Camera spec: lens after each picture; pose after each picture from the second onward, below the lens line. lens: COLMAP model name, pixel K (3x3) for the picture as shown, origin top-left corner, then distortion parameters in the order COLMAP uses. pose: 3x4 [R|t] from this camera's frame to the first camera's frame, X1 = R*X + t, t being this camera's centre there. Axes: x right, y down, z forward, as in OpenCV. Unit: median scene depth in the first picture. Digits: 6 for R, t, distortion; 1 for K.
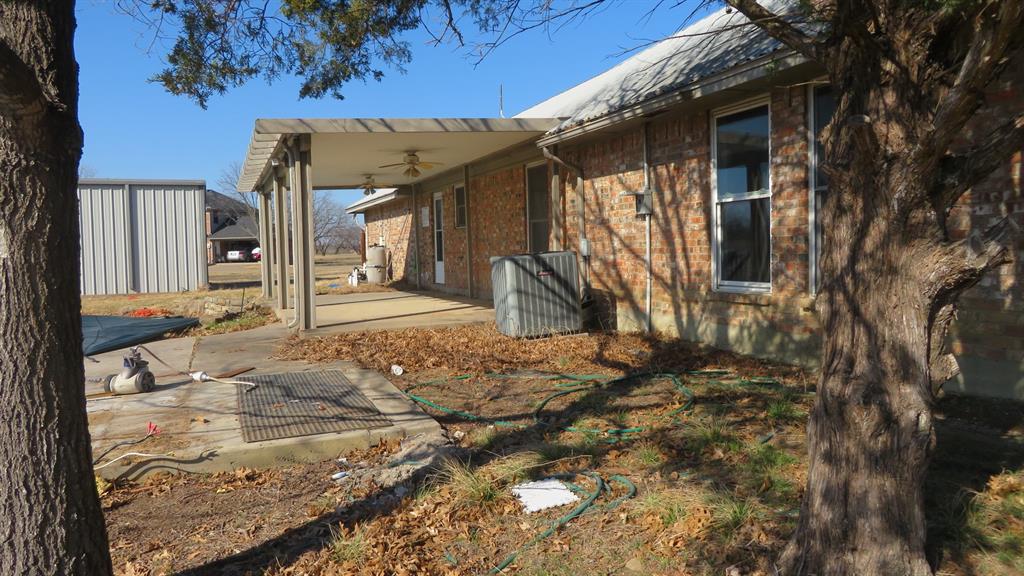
lens RADIAL K [[741.2, 0, 507.7], [0, 741.2, 285.6], [0, 0, 1]] dist [-0.040636, -0.000443]
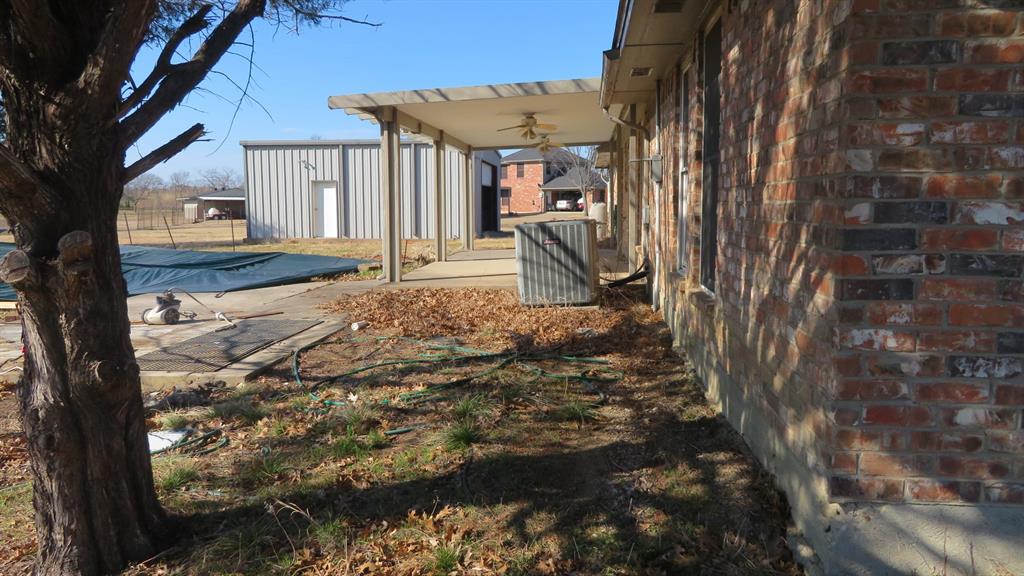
lens RADIAL K [[741.2, 0, 509.6], [0, 741.2, 289.3], [0, 0, 1]] dist [-0.040636, -0.000443]
pose [[0.880900, 0.072452, -0.467725, 0.438579], [-0.037870, 0.995835, 0.082934, -0.031960], [0.471785, -0.055343, 0.879975, 0.102775]]
